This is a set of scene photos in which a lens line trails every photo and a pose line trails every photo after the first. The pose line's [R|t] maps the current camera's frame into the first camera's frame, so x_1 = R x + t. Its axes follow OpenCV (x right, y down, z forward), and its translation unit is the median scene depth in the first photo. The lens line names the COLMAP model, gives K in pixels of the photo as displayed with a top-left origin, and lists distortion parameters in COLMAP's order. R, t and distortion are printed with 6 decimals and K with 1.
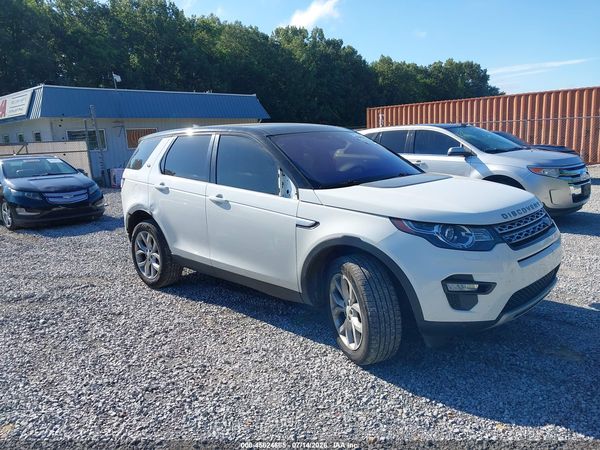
lens RADIAL K [[475.9, 0, 295.8], [0, 475.9, 214.2], [0, 0, 1]] dist [0.005891, -0.002952]
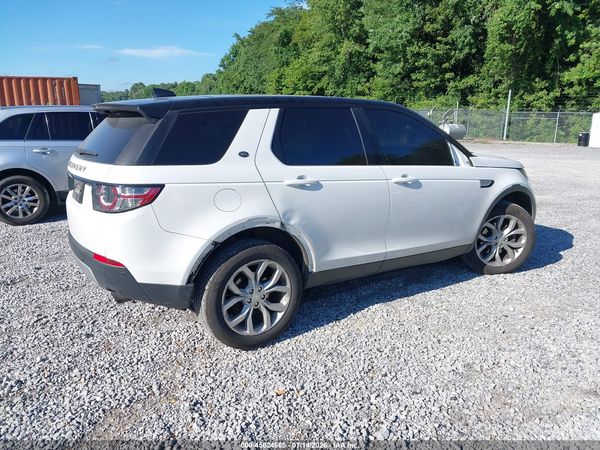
lens RADIAL K [[475.9, 0, 295.8], [0, 475.9, 214.2], [0, 0, 1]] dist [0.005891, -0.002952]
pose [[0.233409, -0.163547, 0.958526, -0.646884], [0.150079, 0.980001, 0.130666, -0.069395], [-0.960727, 0.113356, 0.253286, 0.575707]]
